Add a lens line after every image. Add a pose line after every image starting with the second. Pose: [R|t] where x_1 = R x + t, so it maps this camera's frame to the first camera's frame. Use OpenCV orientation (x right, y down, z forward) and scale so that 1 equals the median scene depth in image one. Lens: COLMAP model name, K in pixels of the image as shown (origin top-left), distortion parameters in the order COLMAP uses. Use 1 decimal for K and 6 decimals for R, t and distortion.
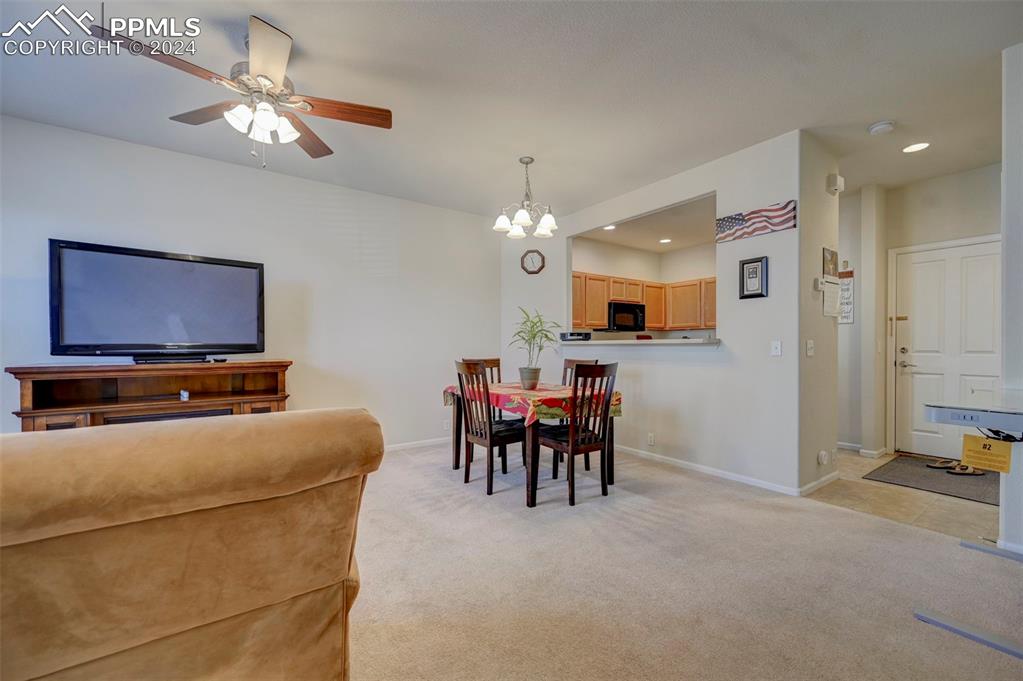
lens RADIAL K [[414.2, 0, 514.0], [0, 414.2, 347.4], [0, 0, 1]] dist [-0.000792, -0.000169]
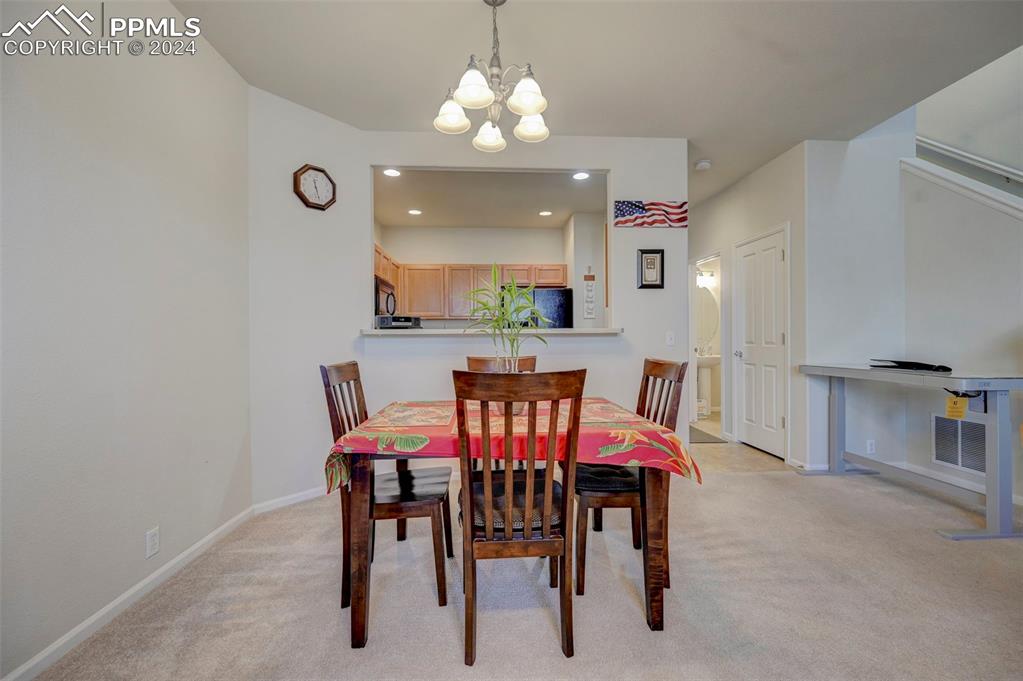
lens RADIAL K [[414.2, 0, 511.4], [0, 414.2, 335.9], [0, 0, 1]] dist [-0.000792, -0.000169]
pose [[0.531745, 0.004395, 0.846893, -0.448556], [0.006326, 0.999938, -0.009162, 0.003070], [-0.846881, 0.010229, 0.531684, 0.741765]]
